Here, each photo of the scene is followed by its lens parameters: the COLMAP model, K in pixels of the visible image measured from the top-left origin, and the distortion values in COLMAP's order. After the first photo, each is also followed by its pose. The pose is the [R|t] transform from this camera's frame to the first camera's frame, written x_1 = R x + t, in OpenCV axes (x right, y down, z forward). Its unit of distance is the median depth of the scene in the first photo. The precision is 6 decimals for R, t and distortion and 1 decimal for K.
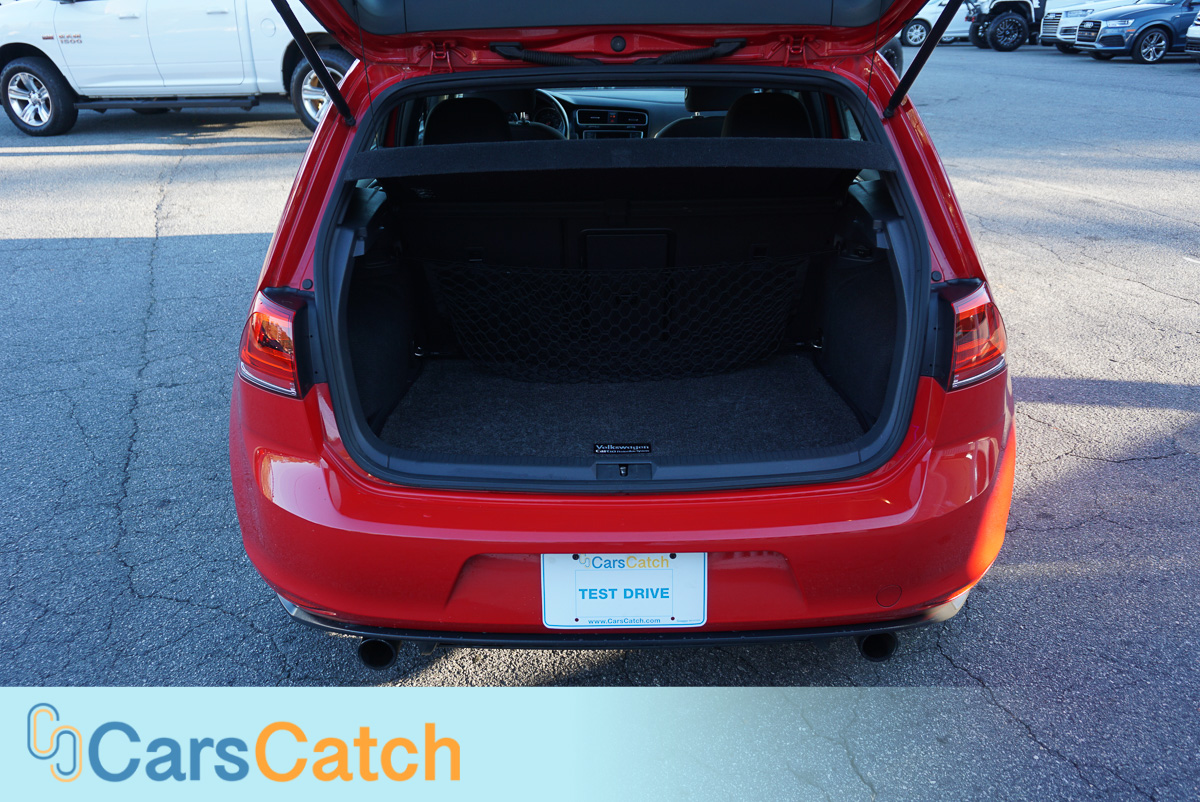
lens RADIAL K [[981.8, 0, 599.4], [0, 981.8, 407.6], [0, 0, 1]] dist [-0.016603, 0.014367]
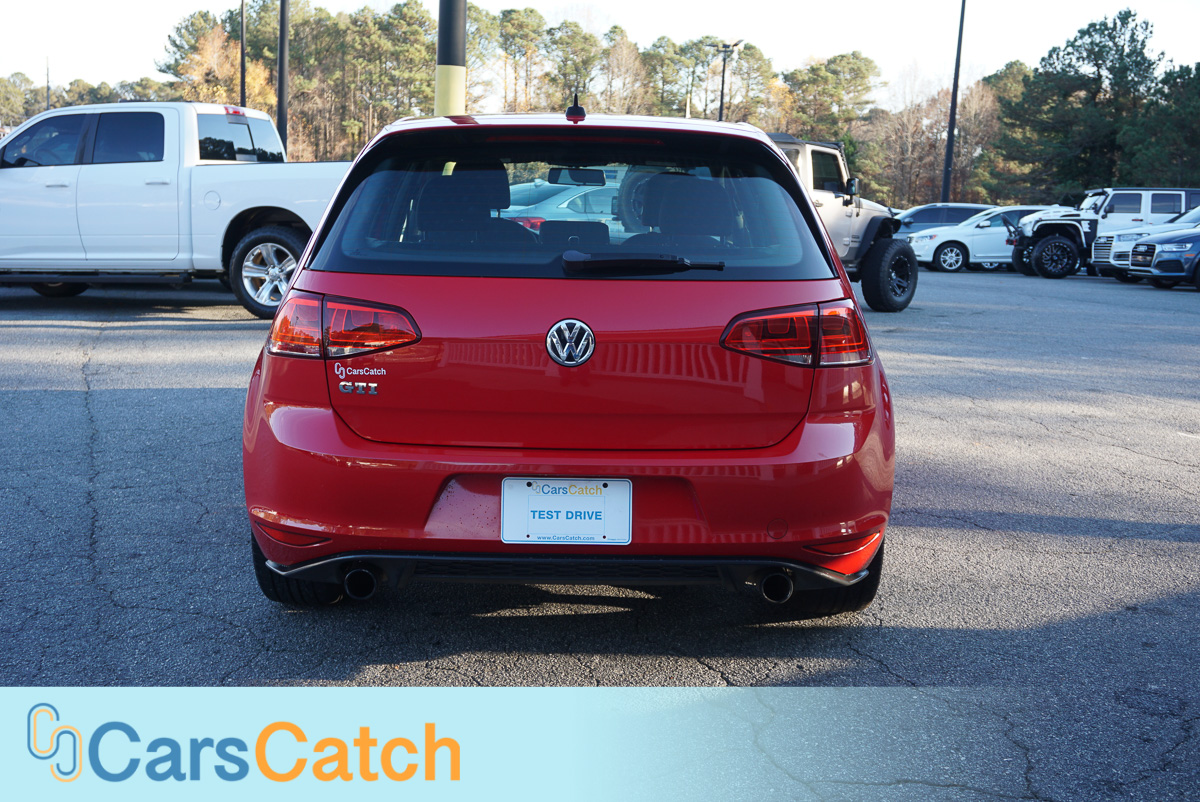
lens RADIAL K [[1250.1, 0, 601.3], [0, 1250.1, 397.4], [0, 0, 1]] dist [0.004146, 0.000000]
pose [[0.999342, 0.029636, 0.020892, 0.004809], [-0.023571, 0.968791, -0.246757, 0.065922], [-0.027553, 0.246102, 0.968852, -0.090473]]
